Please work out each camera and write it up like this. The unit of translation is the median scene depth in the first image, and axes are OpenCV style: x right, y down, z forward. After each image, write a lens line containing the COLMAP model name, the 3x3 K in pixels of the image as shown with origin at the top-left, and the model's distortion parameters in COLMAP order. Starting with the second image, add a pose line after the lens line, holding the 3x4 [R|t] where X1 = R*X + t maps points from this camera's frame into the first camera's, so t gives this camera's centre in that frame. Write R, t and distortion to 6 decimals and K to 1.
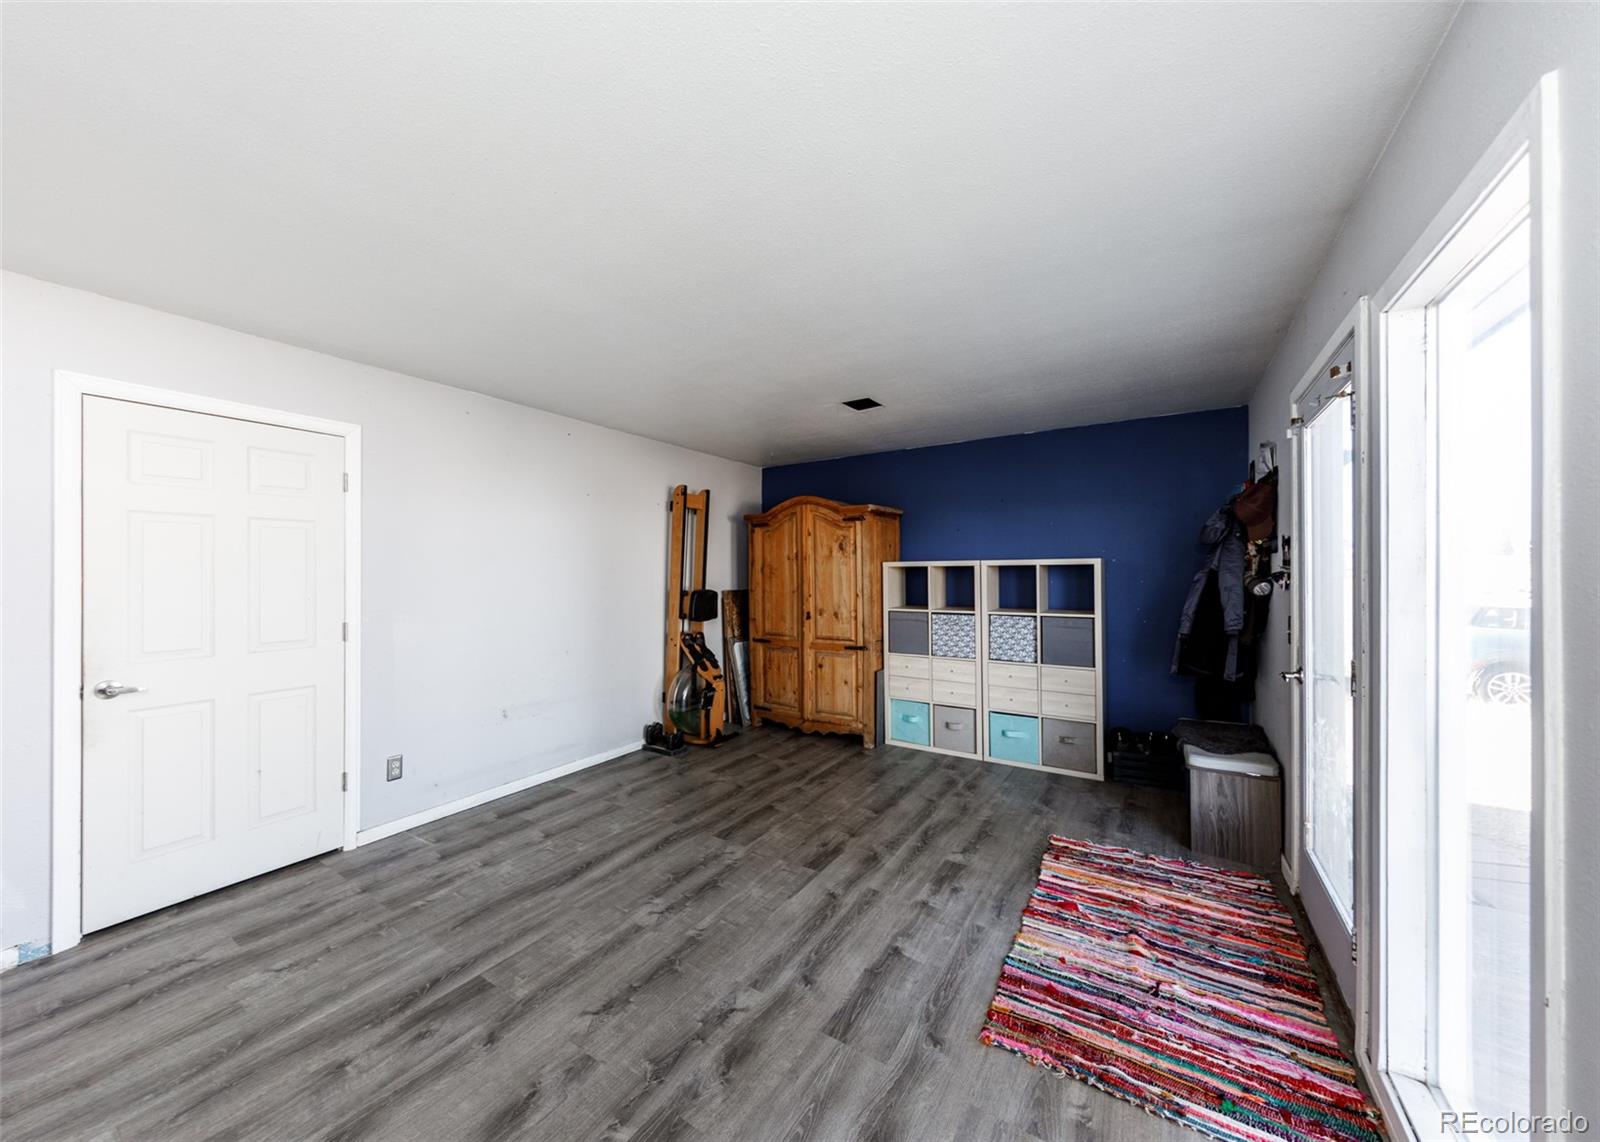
lens RADIAL K [[579.0, 0, 800.0], [0, 579.0, 571.0], [0, 0, 1]] dist [0.013405, -0.000108]
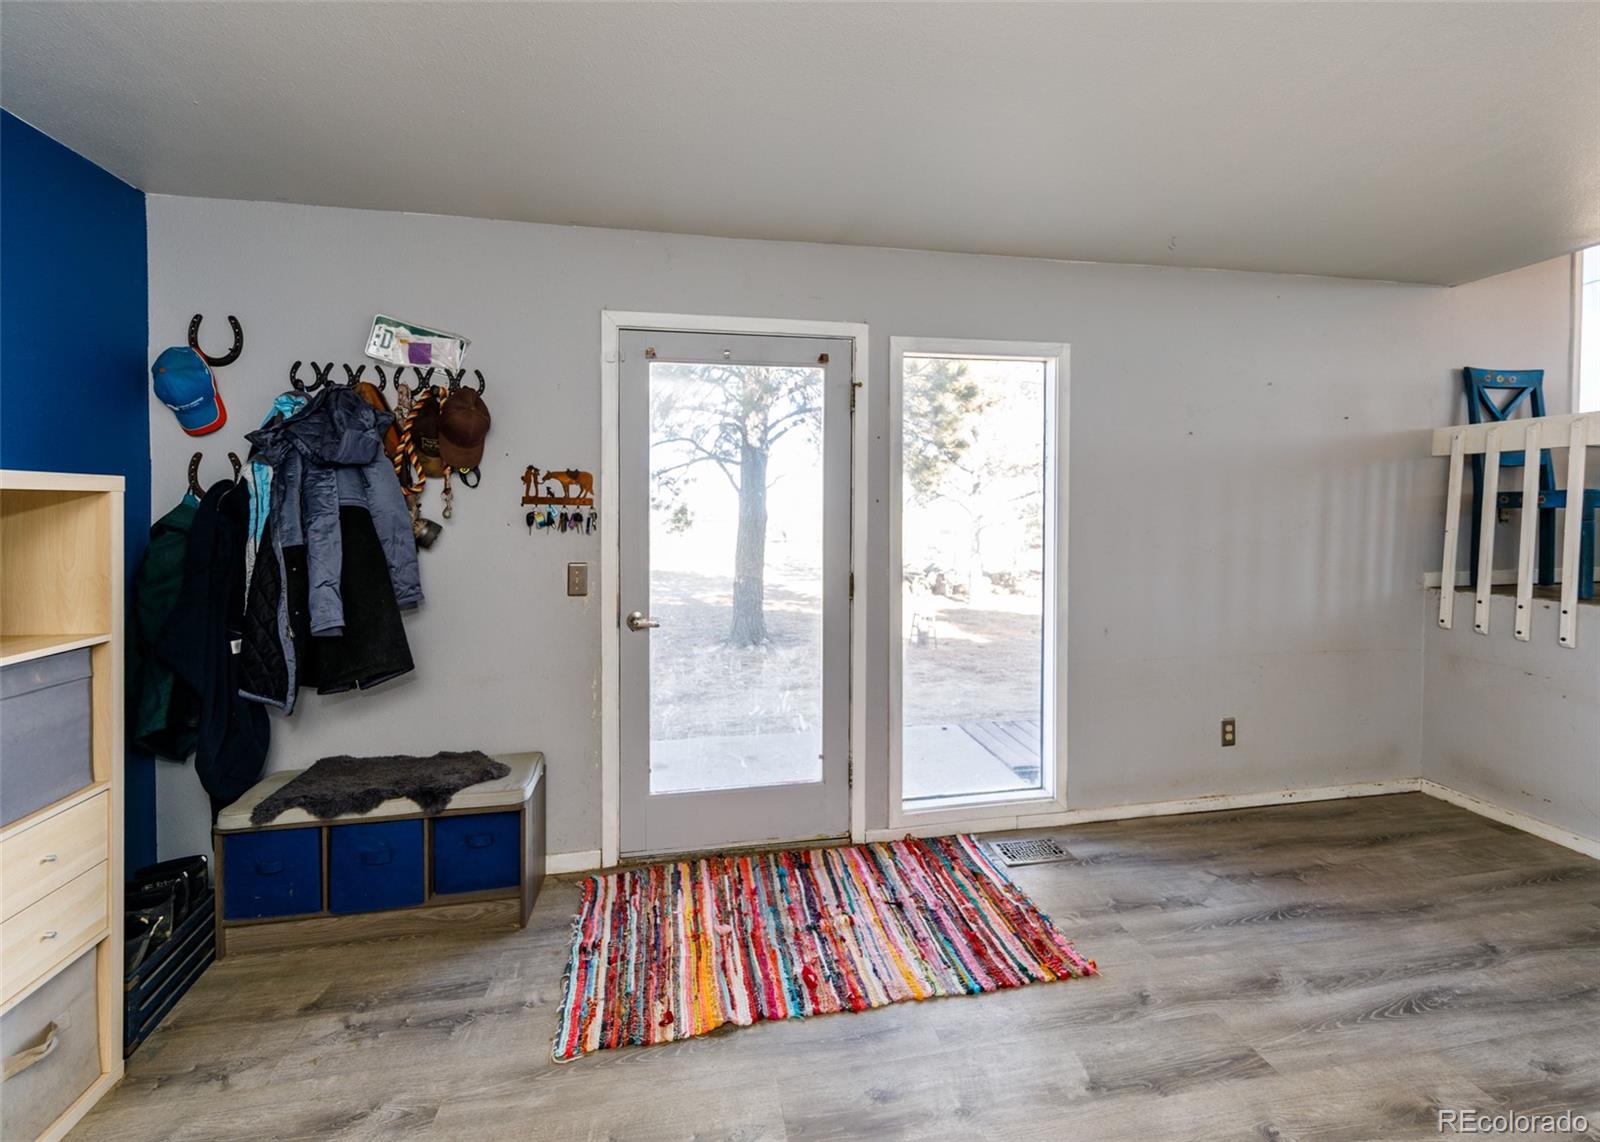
lens RADIAL K [[682.4, 0, 848.5], [0, 682.4, 521.5], [0, 0, 1]] dist [0.000581, 0.000011]
pose [[-0.687614, -0.009042, 0.726020, -0.190946], [0.007550, 0.999779, 0.019603, 0.007171], [-0.726037, 0.018961, -0.687394, 1.699222]]
